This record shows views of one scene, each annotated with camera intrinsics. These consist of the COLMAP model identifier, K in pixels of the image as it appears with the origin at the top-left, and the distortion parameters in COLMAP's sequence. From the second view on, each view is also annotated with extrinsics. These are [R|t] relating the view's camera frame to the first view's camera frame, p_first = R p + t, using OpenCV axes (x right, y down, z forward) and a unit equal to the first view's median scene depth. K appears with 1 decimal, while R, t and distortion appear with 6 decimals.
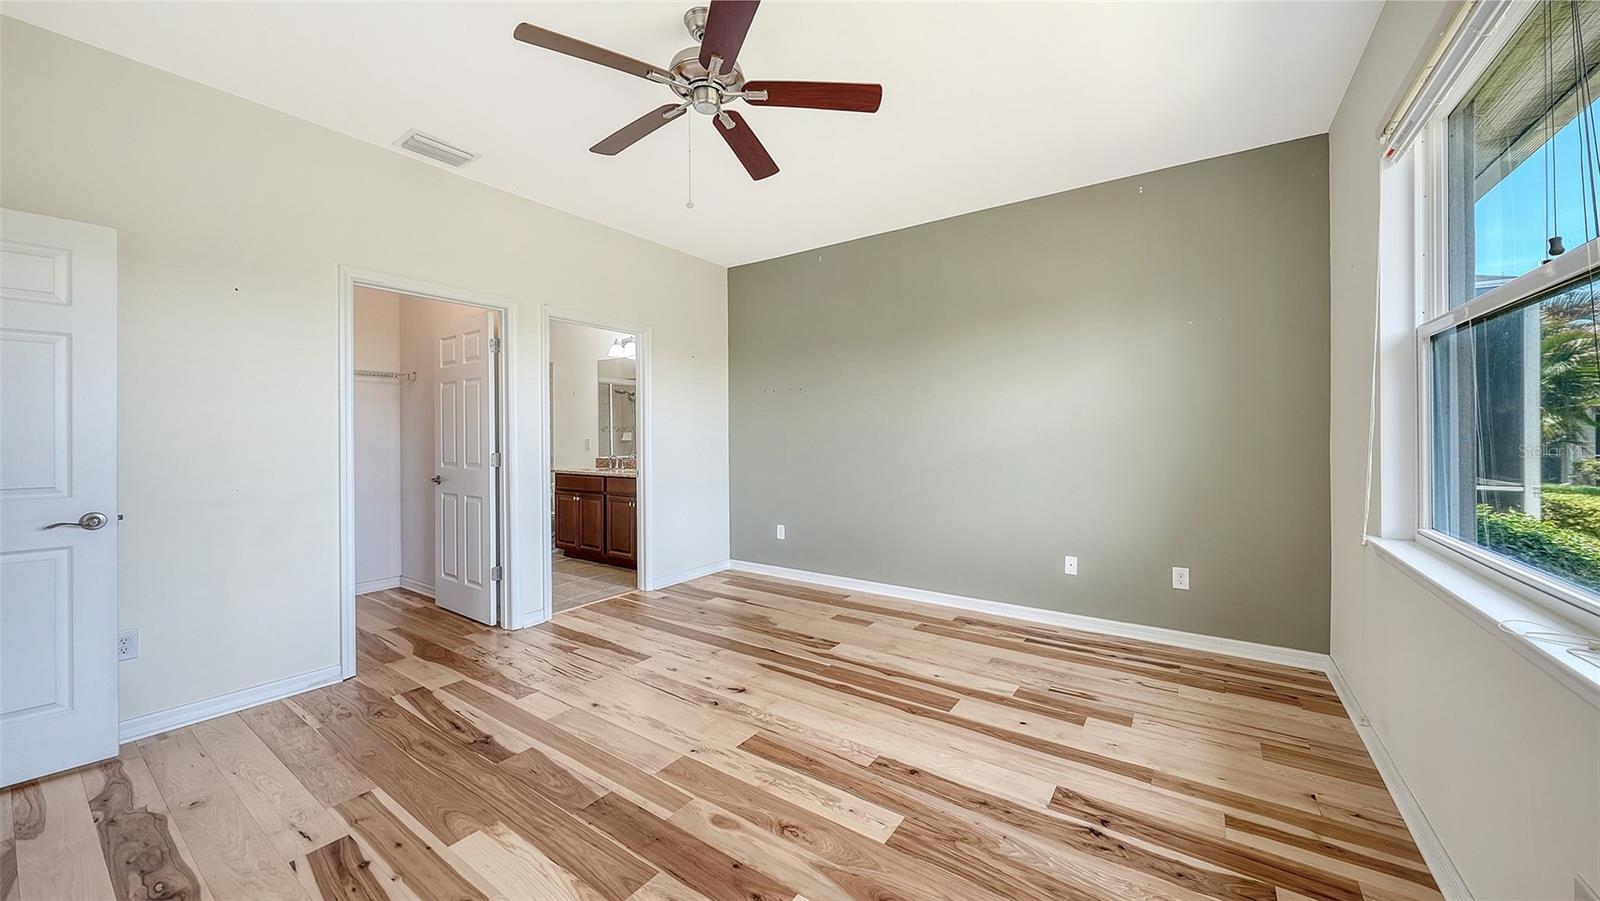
lens RADIAL K [[584.1, 0, 794.8], [0, 584.1, 439.5], [0, 0, 1]] dist [-0.005132, -0.000004]
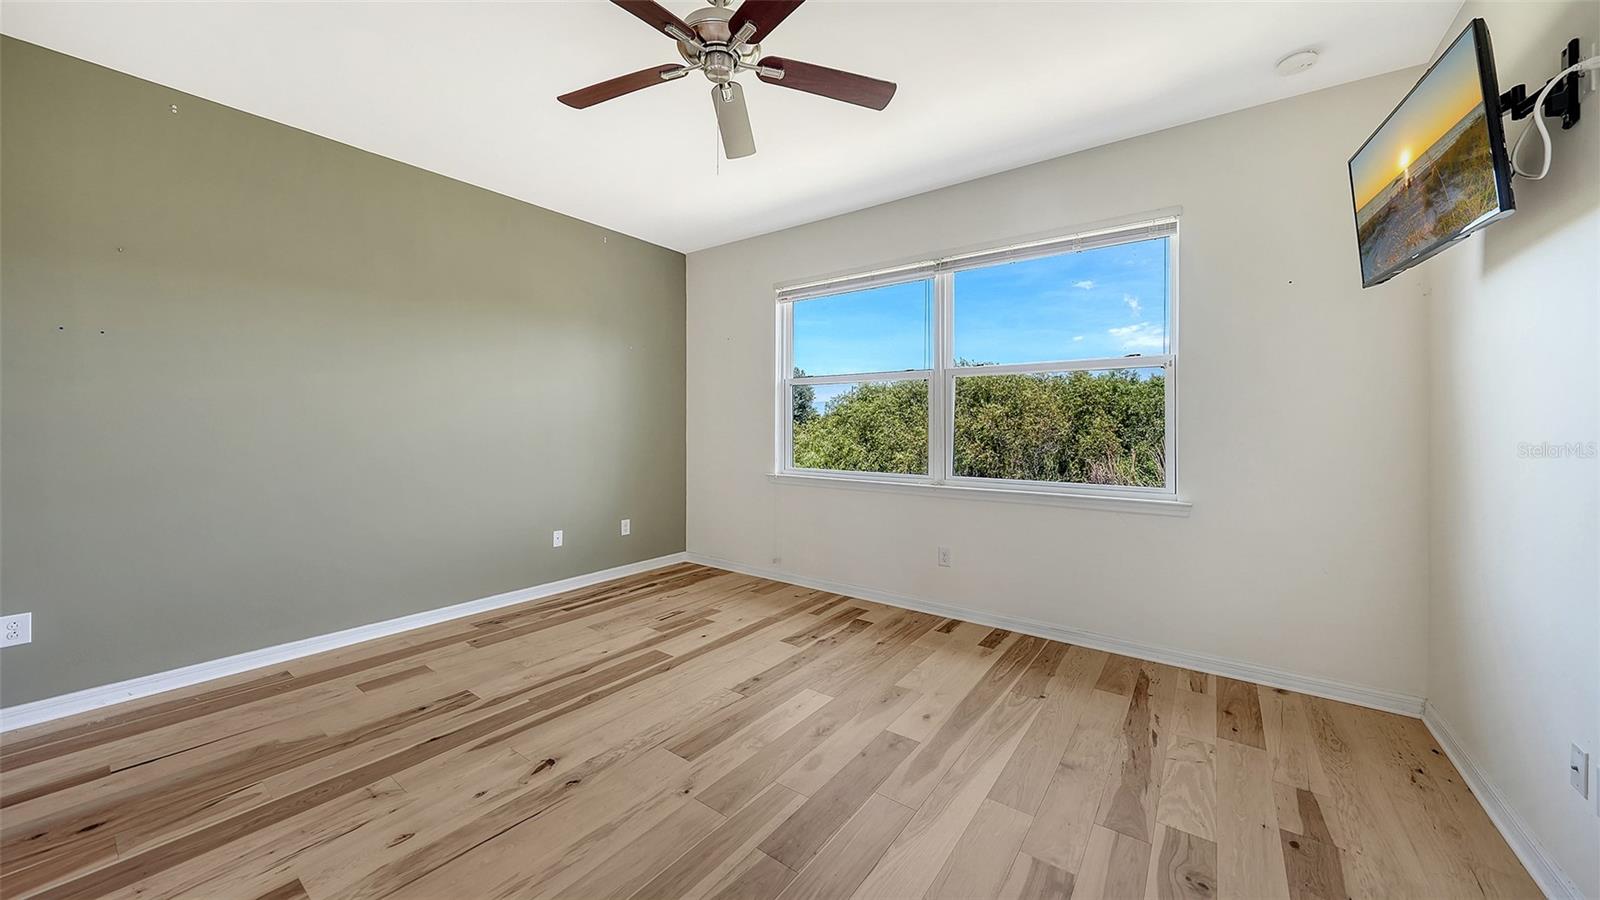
lens RADIAL K [[559.1, 0, 804.1], [0, 559.1, 437.7], [0, 0, 1]] dist [-0.005720, -0.000067]
pose [[0.013769, -0.015977, 0.999778, -0.808710], [0.003640, 0.999867, 0.015928, 0.005746], [-0.999899, 0.003420, 0.013825, 0.677675]]
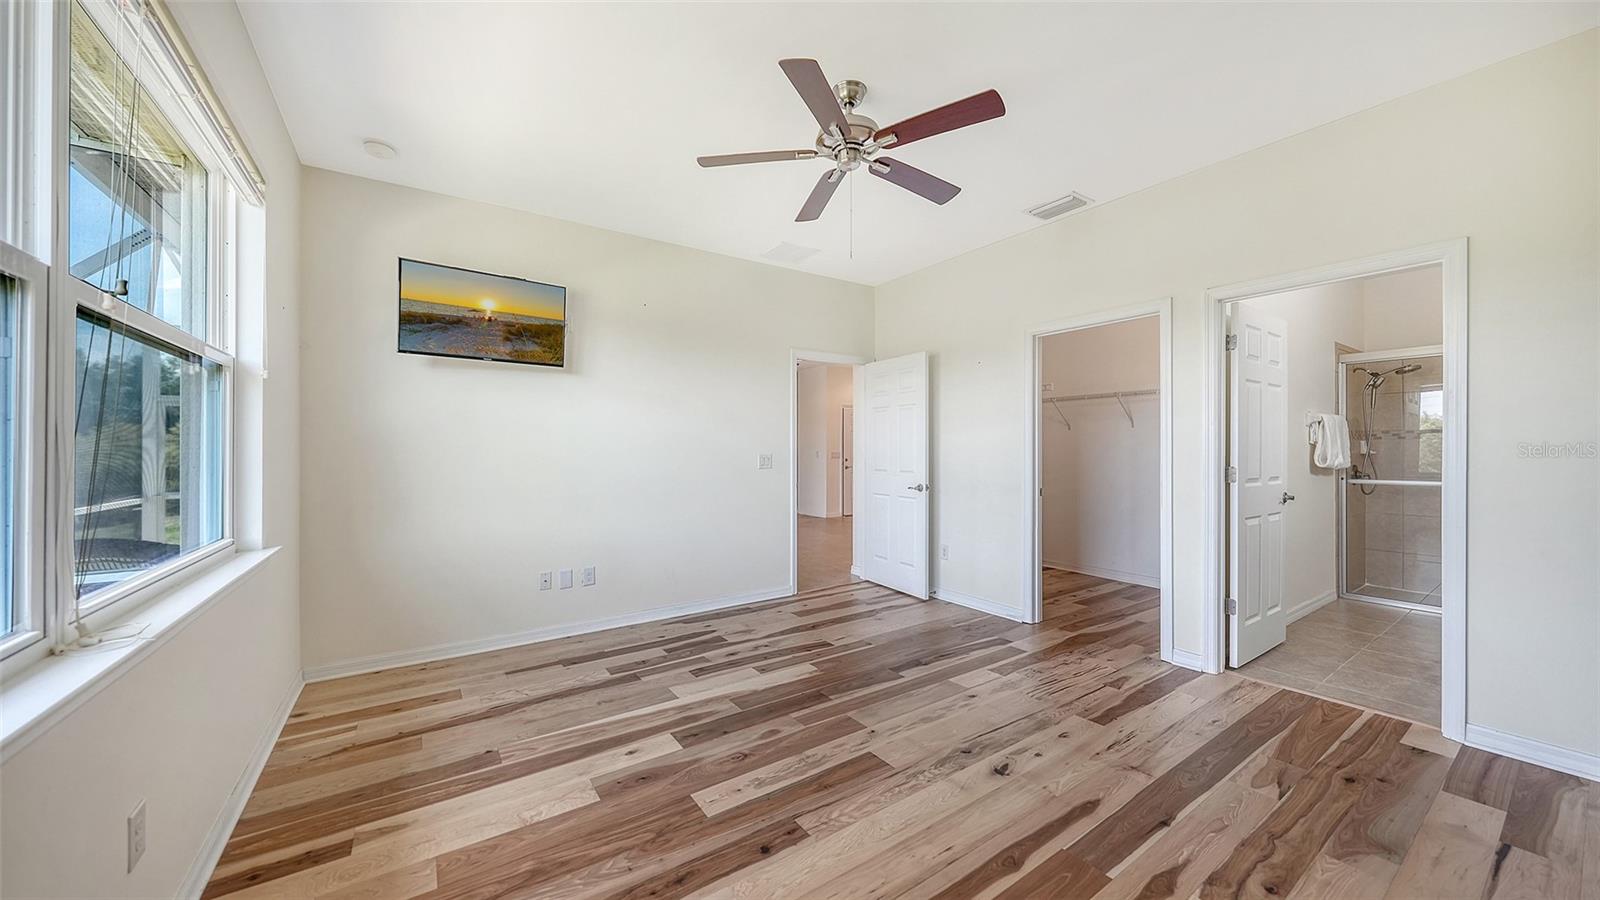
lens RADIAL K [[554.7, 0, 790.0], [0, 554.7, 446.7], [0, 0, 1]] dist [-0.001381, -0.000126]
pose [[-0.363906, -0.000335, -0.931435, 0.730105], [-0.000328, 1.000000, -0.000232, -0.012075], [0.931435, 0.000221, -0.363906, 1.029886]]
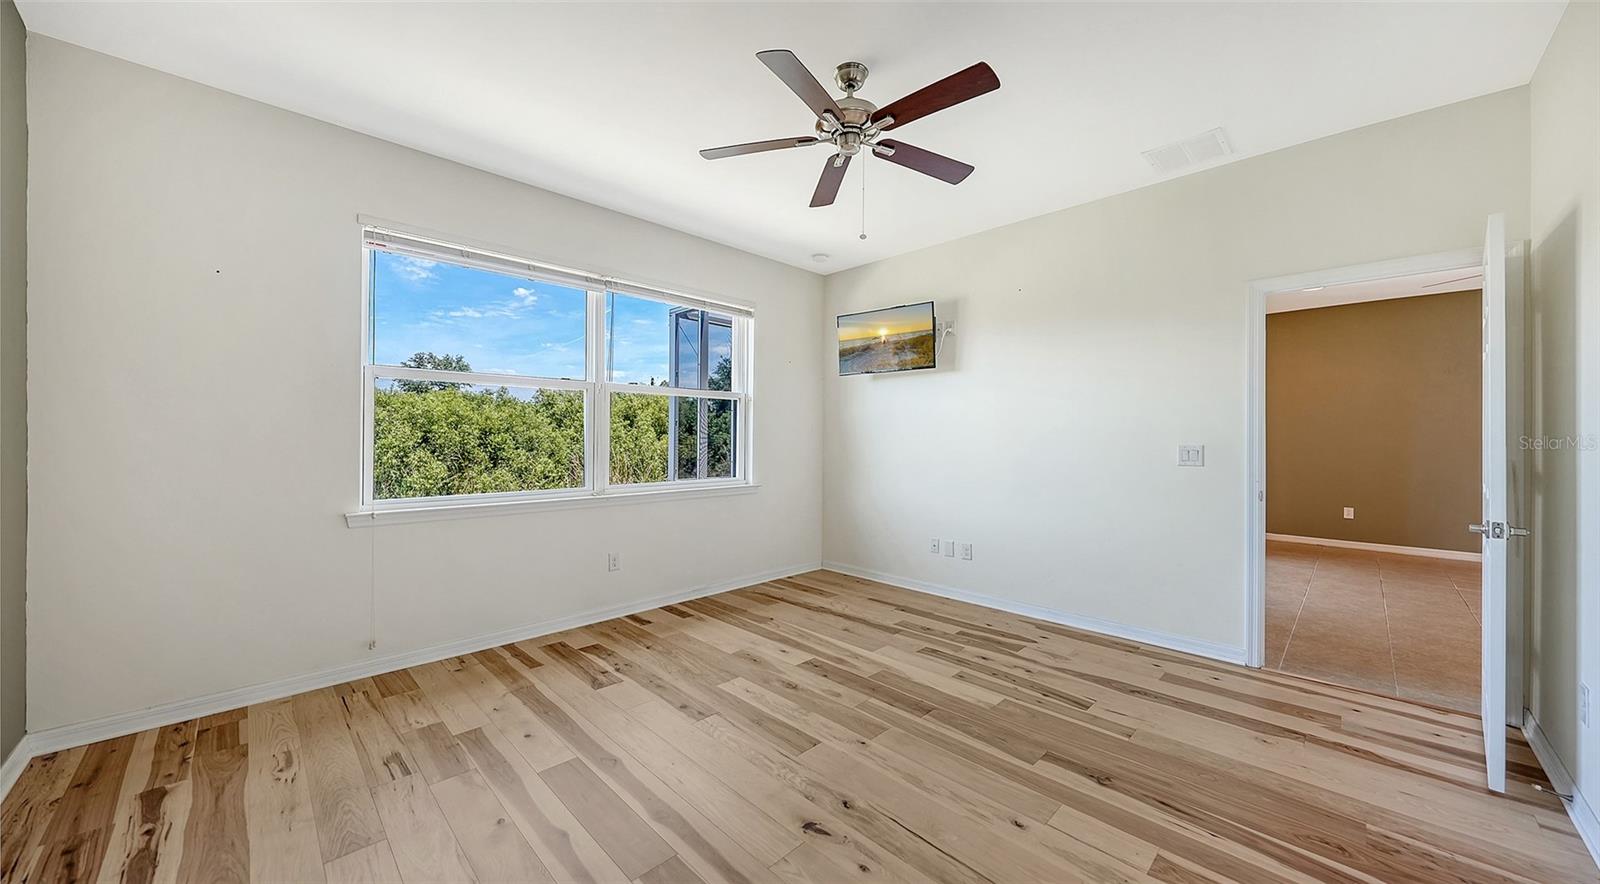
lens RADIAL K [[552.0, 0, 796.3], [0, 552.0, 430.9], [0, 0, 1]] dist [-0.000580, -0.000096]
pose [[-0.984668, 0.000883, 0.174436, -0.190260], [0.000112, 0.999990, -0.004430, -0.015730], [-0.174438, -0.004343, -0.984659, 1.655642]]
